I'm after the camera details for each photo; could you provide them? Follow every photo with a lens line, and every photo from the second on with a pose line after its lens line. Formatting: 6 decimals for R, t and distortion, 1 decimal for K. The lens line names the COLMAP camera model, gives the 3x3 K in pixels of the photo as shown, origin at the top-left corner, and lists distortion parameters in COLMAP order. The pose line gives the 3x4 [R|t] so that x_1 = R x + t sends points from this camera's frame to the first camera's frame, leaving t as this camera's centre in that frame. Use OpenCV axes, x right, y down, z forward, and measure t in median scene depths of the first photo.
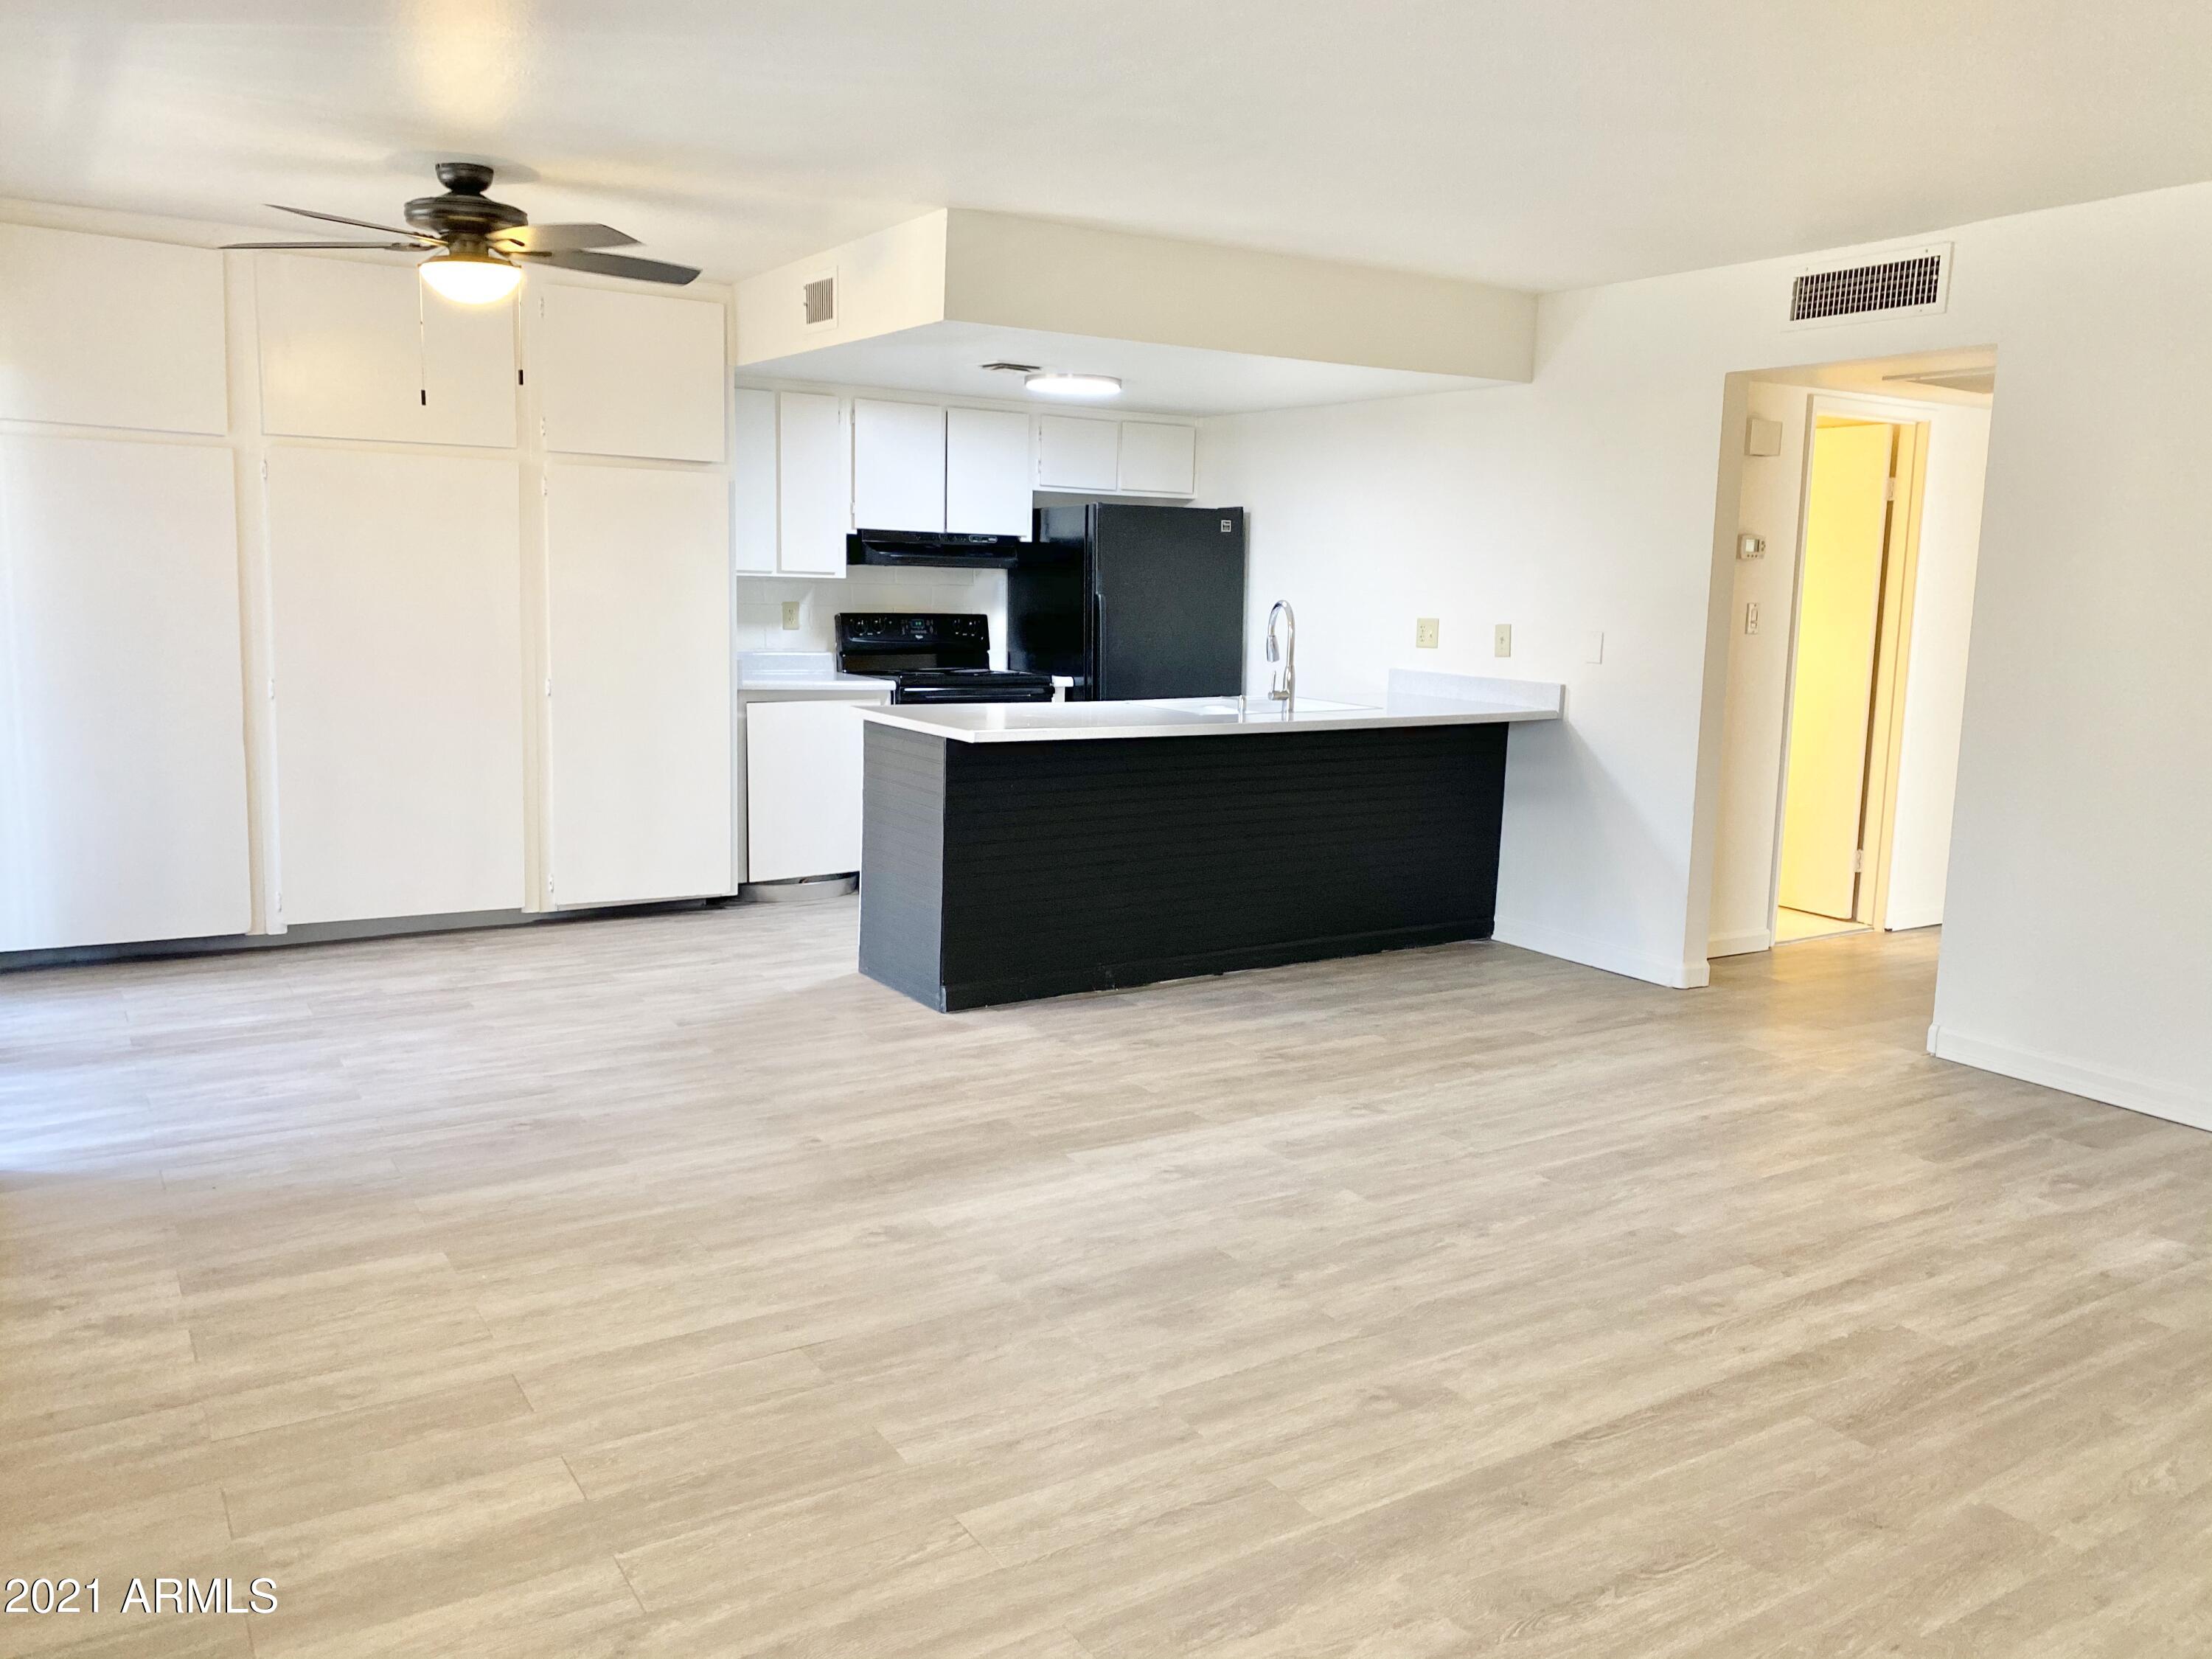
lens RADIAL K [[1691.9, 0, 1098.5], [0, 1691.9, 824.8], [0, 0, 1]] dist [0.030856, -0.031168]
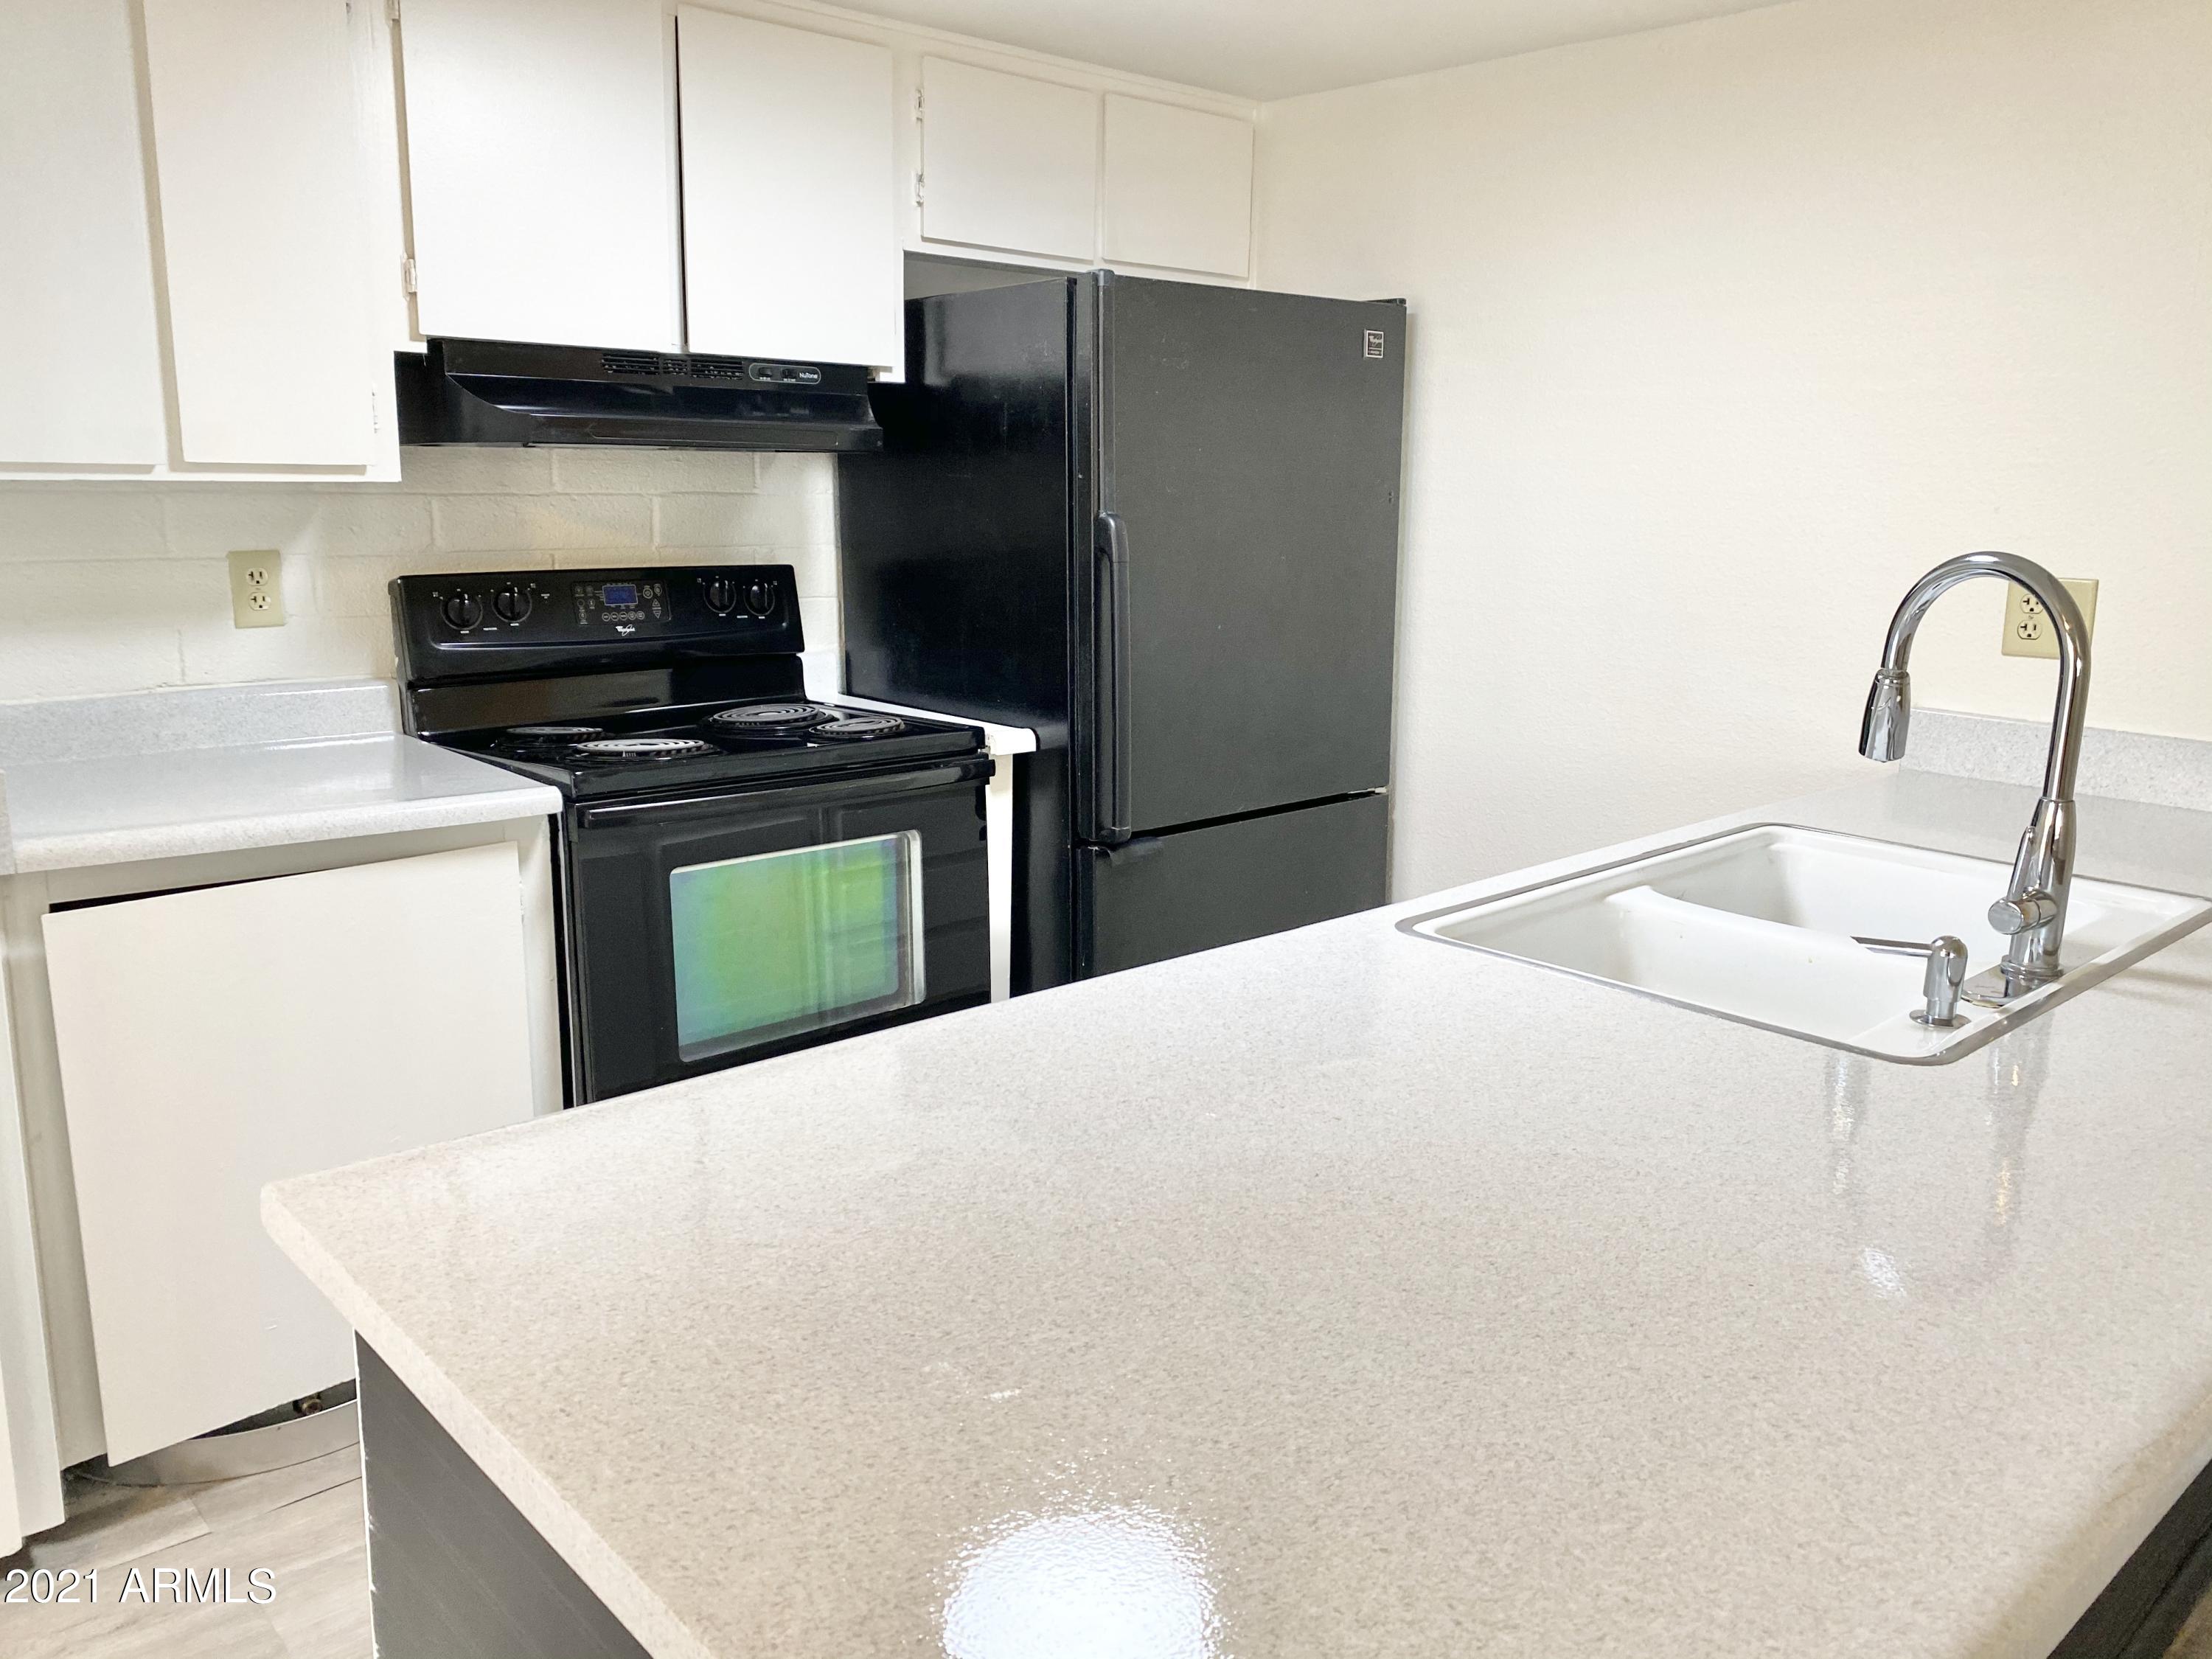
lens RADIAL K [[1691.9, 0, 1106.6], [0, 1691.9, 814.3], [0, 0, 1]] dist [0.030856, -0.031168]
pose [[0.986442, -0.041093, 0.158882, -0.096720], [0.031478, 0.997544, 0.062564, -0.142251], [-0.161063, -0.056715, 0.985313, 0.945709]]
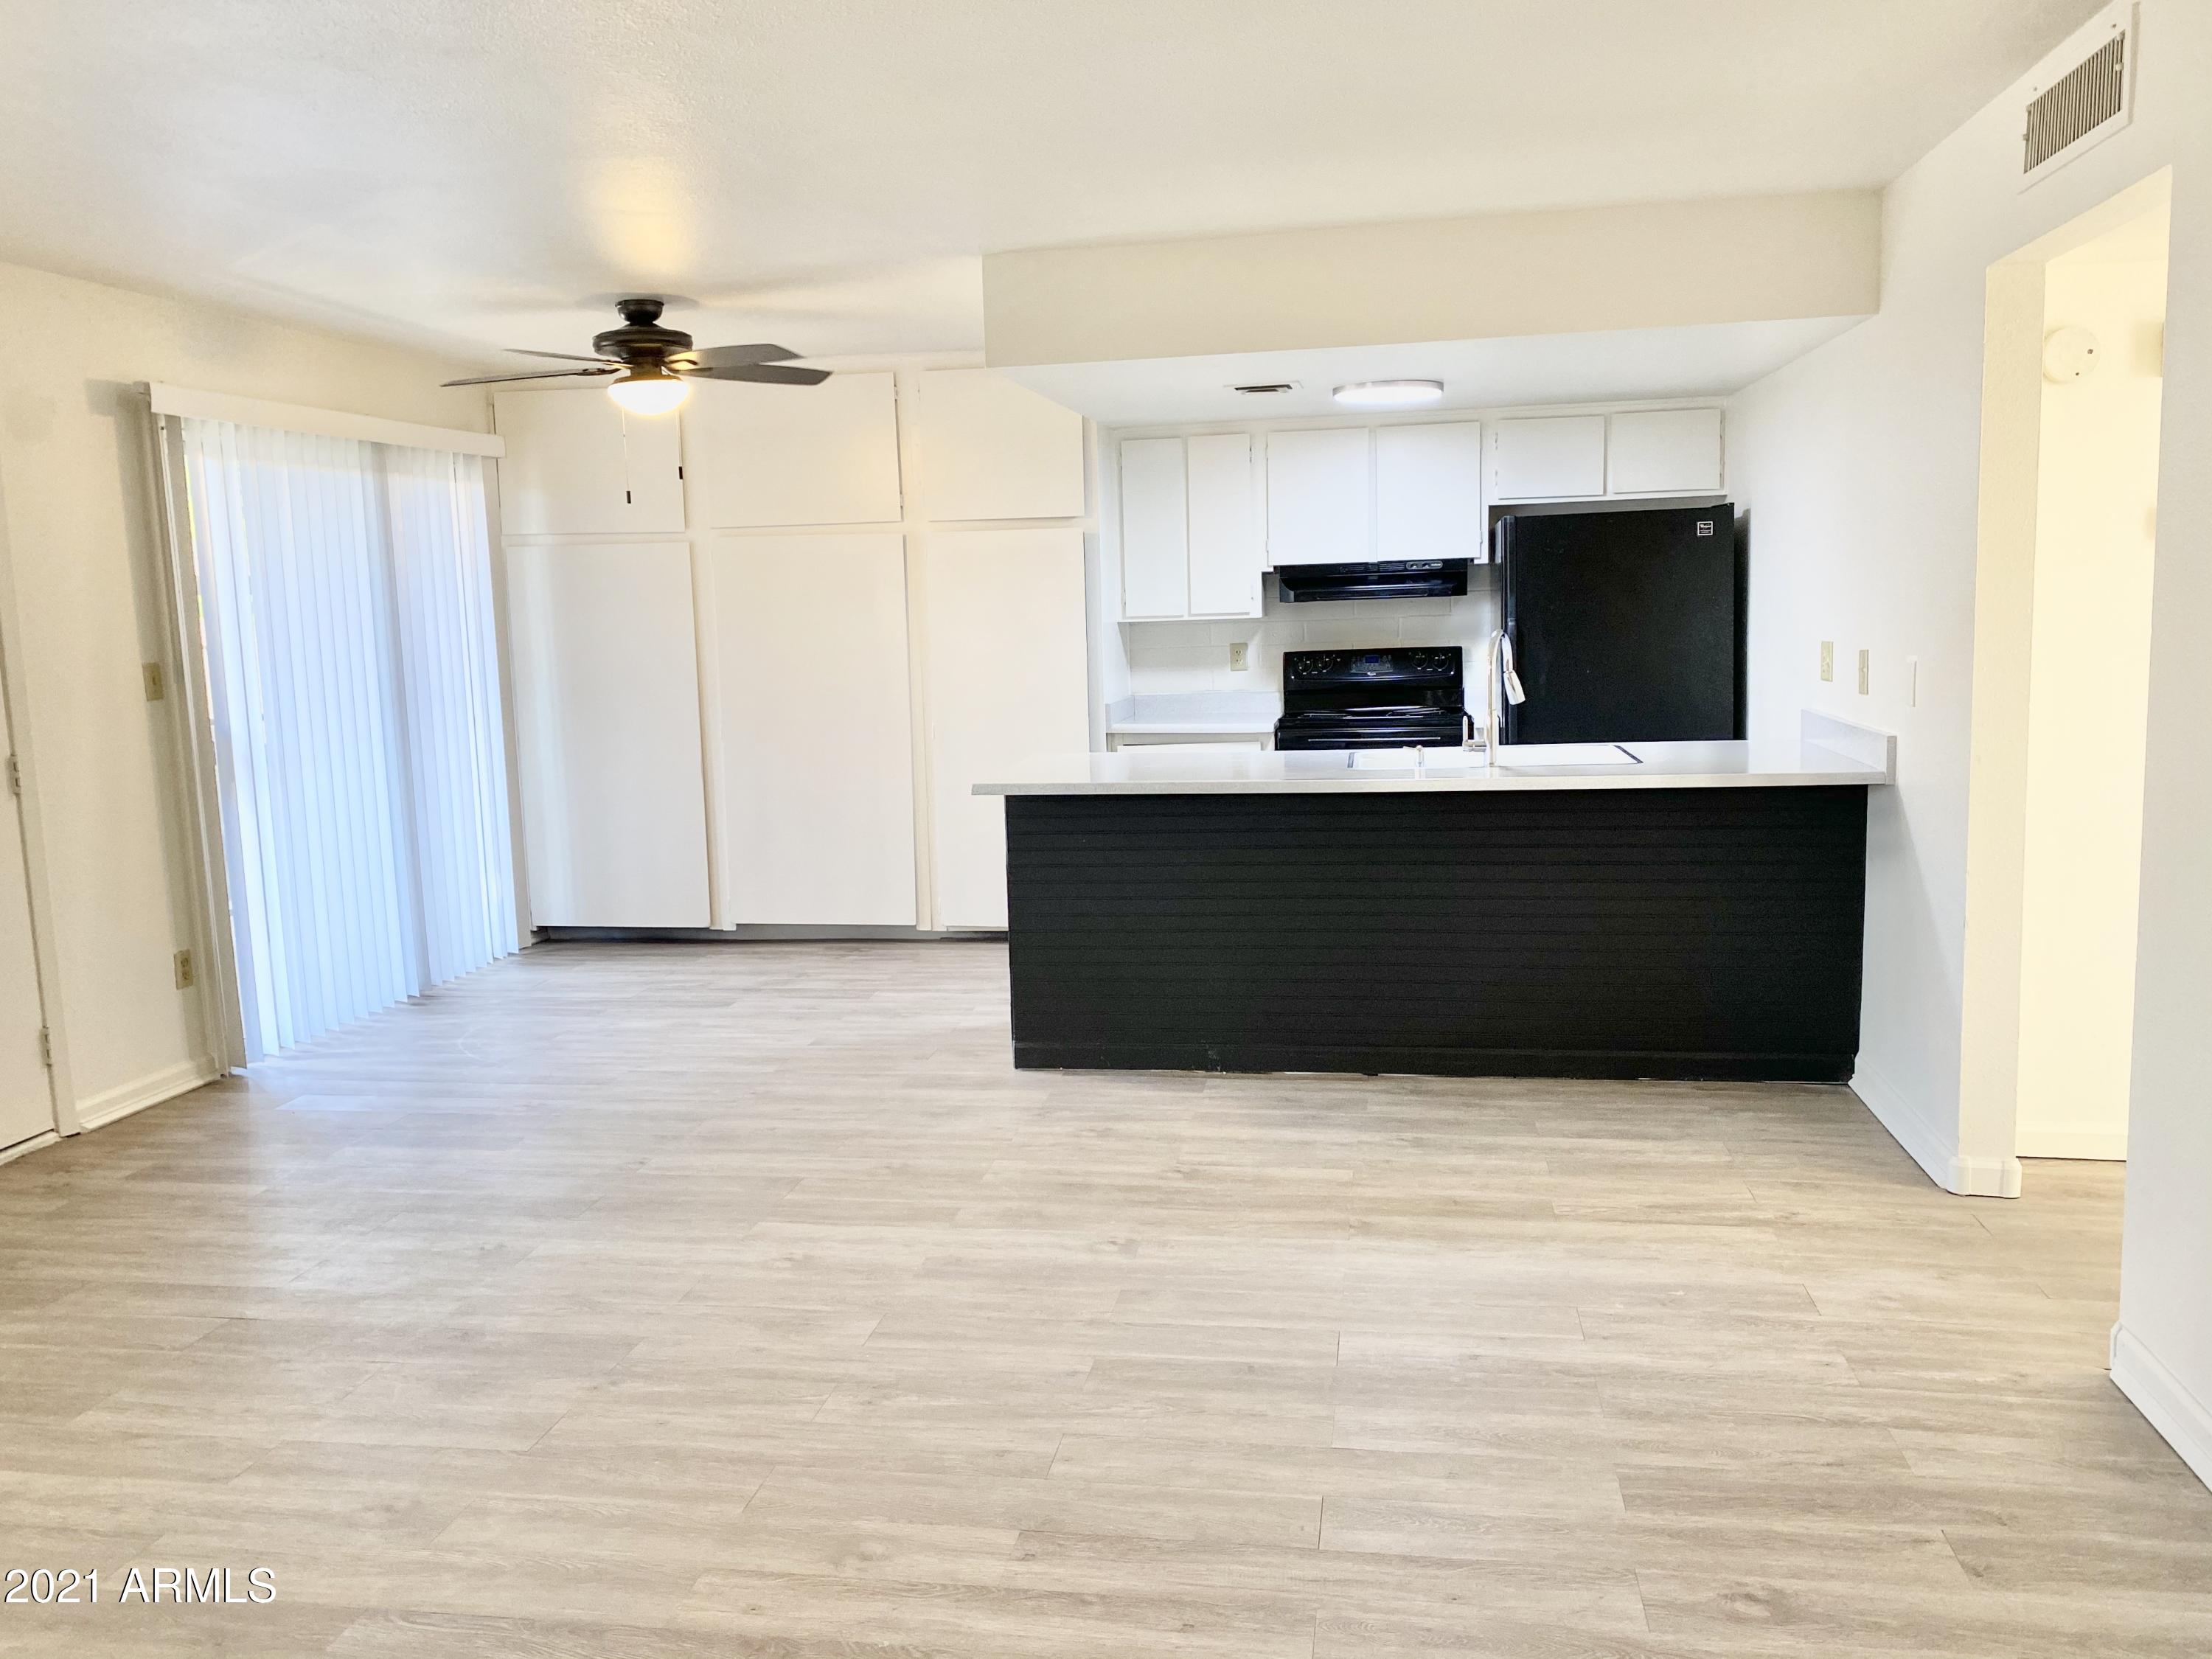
lens RADIAL K [[1691.9, 0, 1102.9], [0, 1691.9, 833.4], [0, 0, 1]] dist [0.030856, -0.031168]
pose [[0.735403, 0.047793, -0.675942, 0.673167], [-0.049835, 0.998623, 0.016390, -0.049436], [0.675795, 0.021632, 0.736773, 0.340740]]
